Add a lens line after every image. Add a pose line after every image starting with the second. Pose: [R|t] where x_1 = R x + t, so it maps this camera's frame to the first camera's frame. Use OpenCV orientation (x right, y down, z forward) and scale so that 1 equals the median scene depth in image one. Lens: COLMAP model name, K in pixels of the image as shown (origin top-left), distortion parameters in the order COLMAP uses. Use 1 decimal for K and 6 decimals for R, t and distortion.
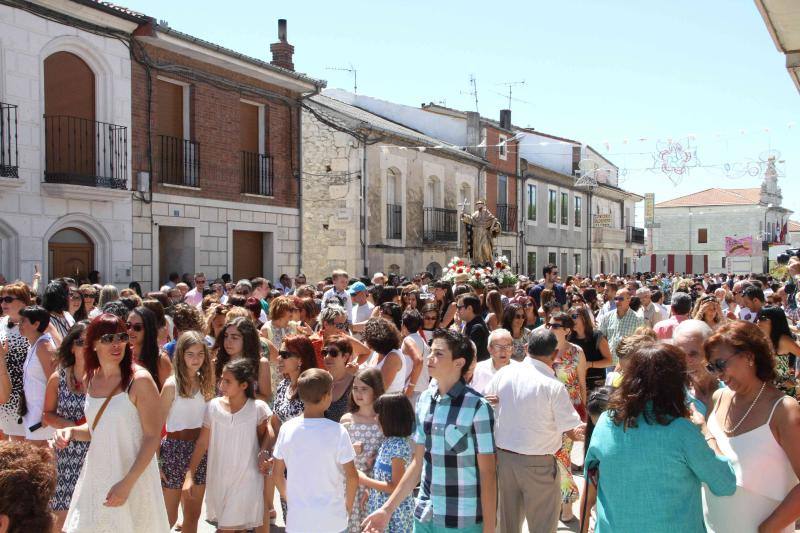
lens RADIAL K [[973.2, 0, 400.0], [0, 973.2, 266.5], [0, 0, 1]] dist [0.079759, 0.240227]
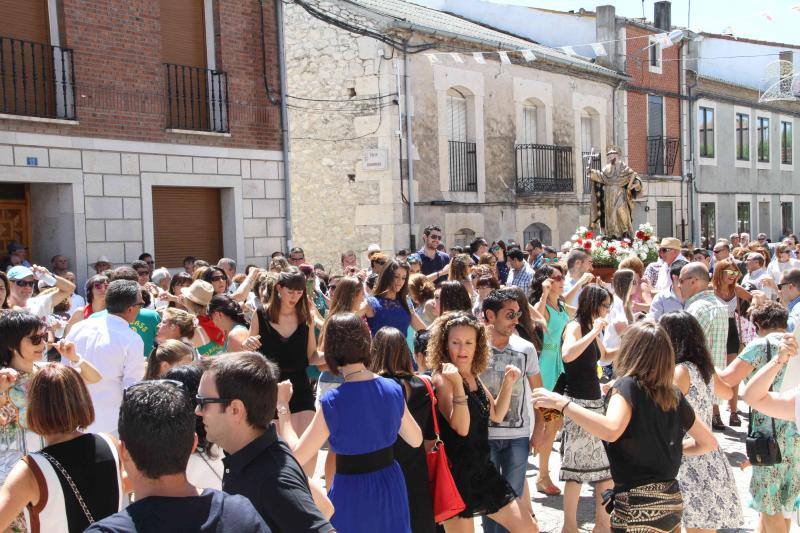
lens RADIAL K [[973.2, 0, 400.0], [0, 973.2, 266.5], [0, 0, 1]] dist [0.079759, 0.240227]
pose [[0.969907, -0.017506, -0.242844, 0.120502], [0.027890, 0.998835, 0.039391, -0.003816], [0.241871, -0.044979, 0.969265, 0.325055]]
